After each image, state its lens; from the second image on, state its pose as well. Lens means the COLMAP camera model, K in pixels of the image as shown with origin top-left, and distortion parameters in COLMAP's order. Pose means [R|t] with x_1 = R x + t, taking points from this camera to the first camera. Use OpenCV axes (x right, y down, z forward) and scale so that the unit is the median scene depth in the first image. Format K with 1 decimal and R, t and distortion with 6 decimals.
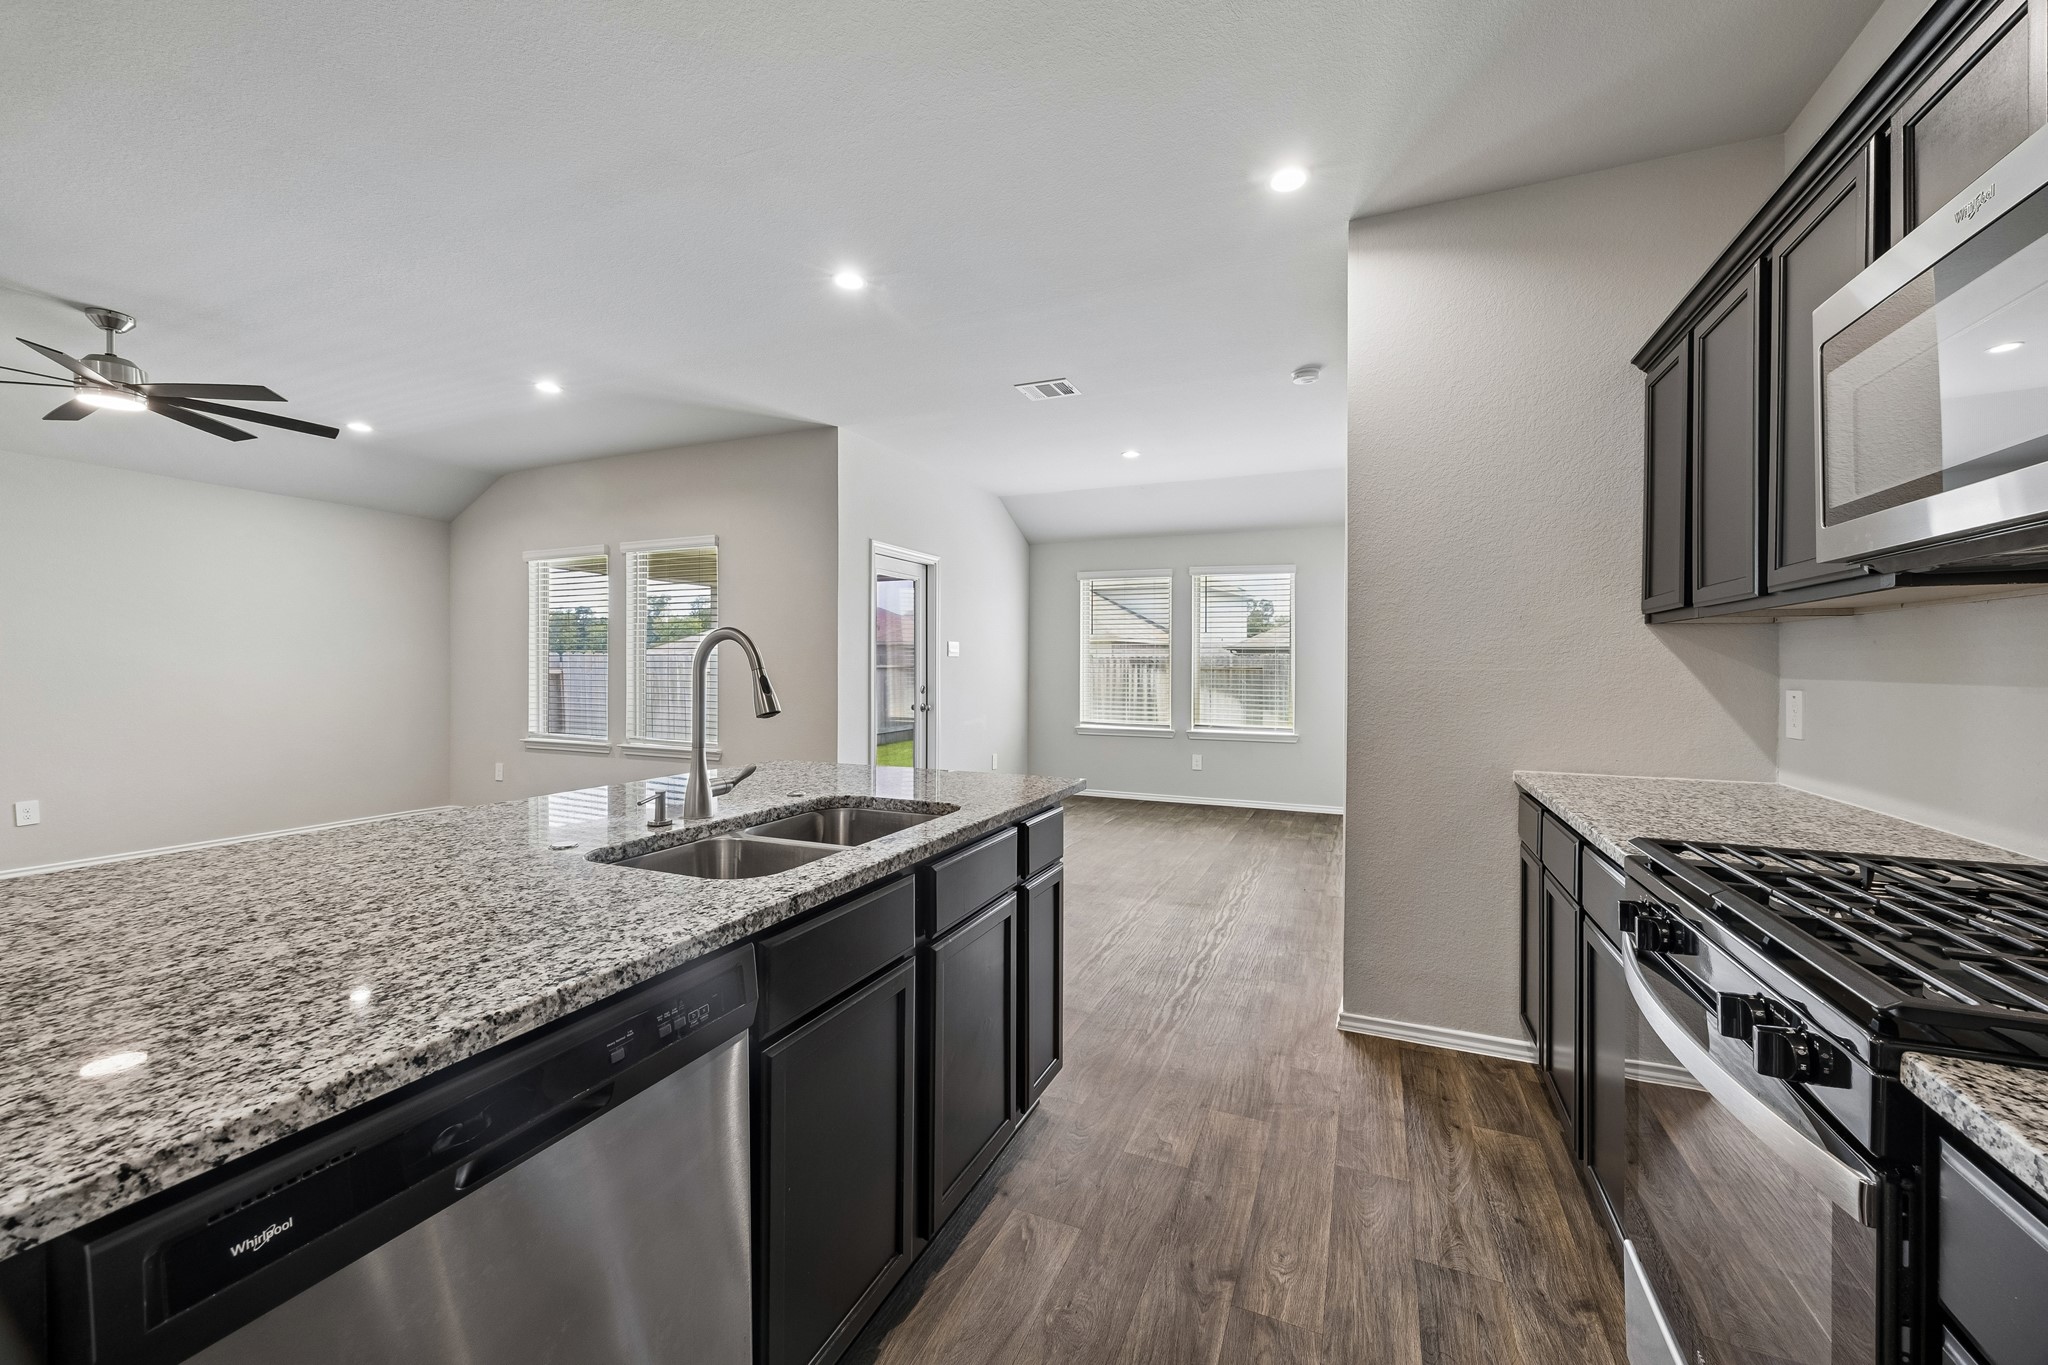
lens RADIAL K [[805.2, 0, 1030.4], [0, 805.2, 660.0], [0, 0, 1]] dist [0.001658, 0.000244]
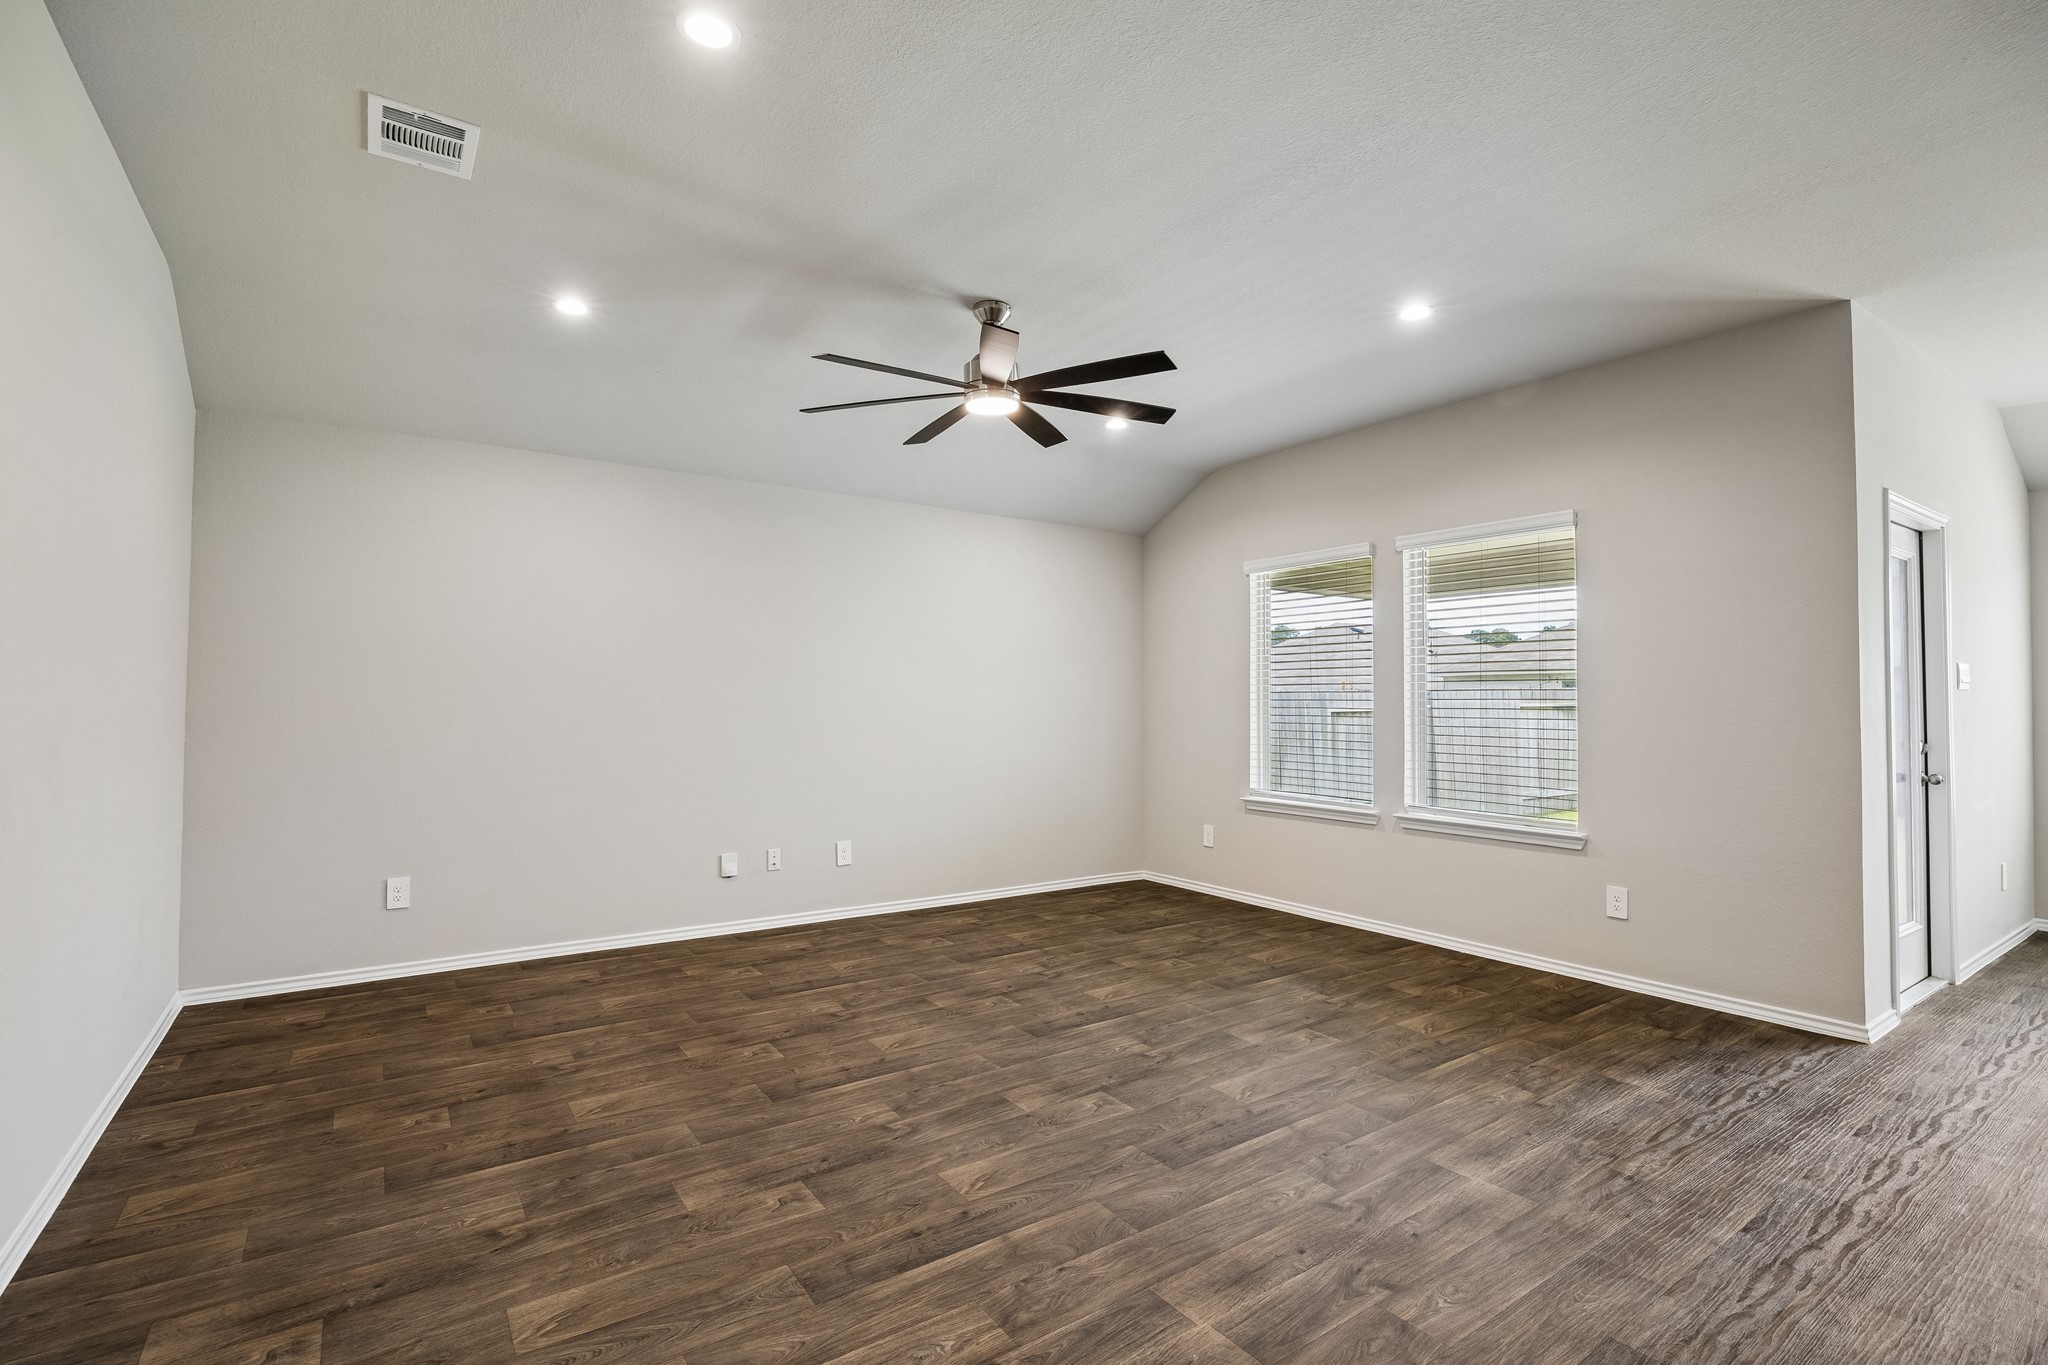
lens RADIAL K [[973.0, 0, 1020.8], [0, 973.0, 672.7], [0, 0, 1]] dist [-0.008694, -0.000092]
pose [[0.845670, -0.014671, -0.533504, -0.310206], [0.003496, 0.999753, -0.021951, -0.004330], [0.533694, 0.016698, 0.845513, 0.073790]]
